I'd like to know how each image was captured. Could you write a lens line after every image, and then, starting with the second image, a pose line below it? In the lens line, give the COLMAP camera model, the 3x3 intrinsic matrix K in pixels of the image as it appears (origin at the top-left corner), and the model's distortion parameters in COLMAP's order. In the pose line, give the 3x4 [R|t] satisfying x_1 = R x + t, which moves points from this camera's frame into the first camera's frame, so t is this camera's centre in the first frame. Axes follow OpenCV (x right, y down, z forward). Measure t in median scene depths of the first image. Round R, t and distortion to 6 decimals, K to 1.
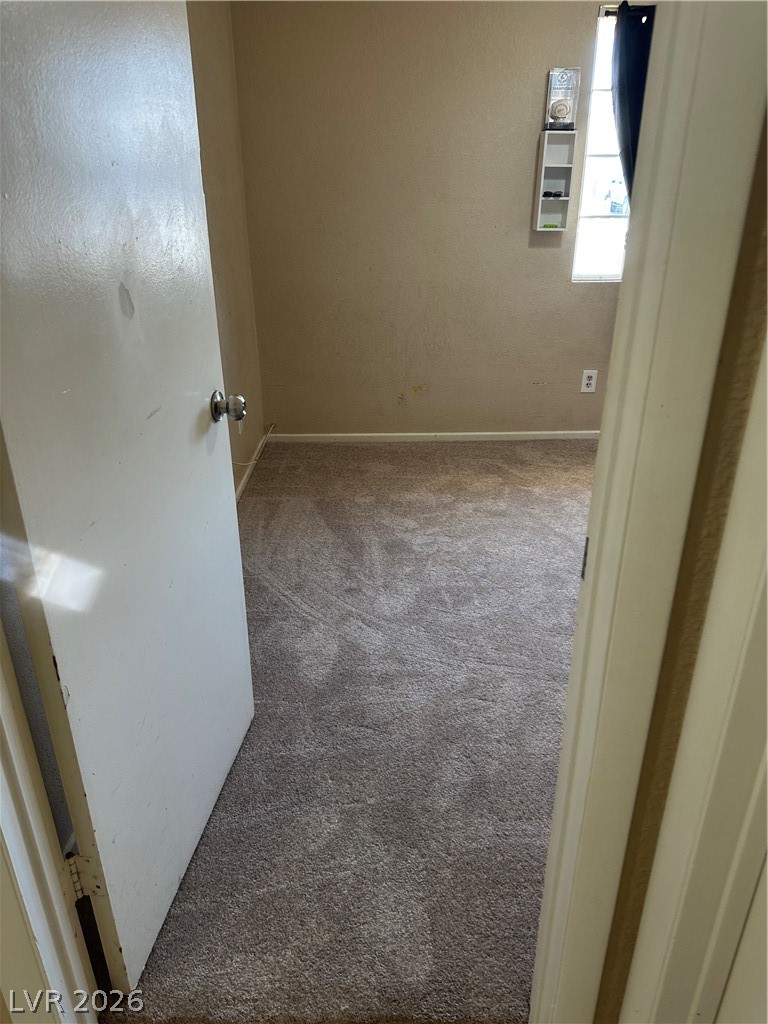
lens RADIAL K [[710.5, 0, 385.0], [0, 710.5, 508.0], [0, 0, 1]] dist [0.089888, -0.109526]
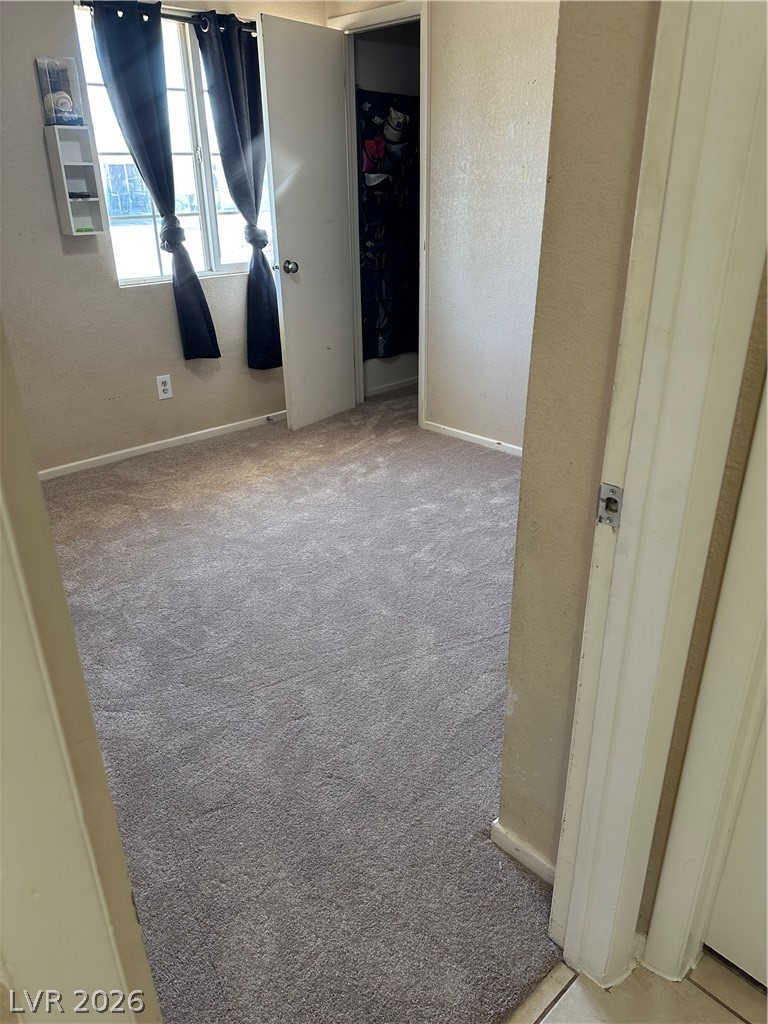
lens RADIAL K [[706.6, 0, 384.0], [0, 706.6, 512.0], [0, 0, 1]] dist [0.089774, -0.091523]
pose [[0.742233, -0.293558, 0.602423, -0.154969], [0.291083, 0.950945, 0.104754, -0.036055], [-0.603623, 0.097603, 0.791273, 0.081704]]
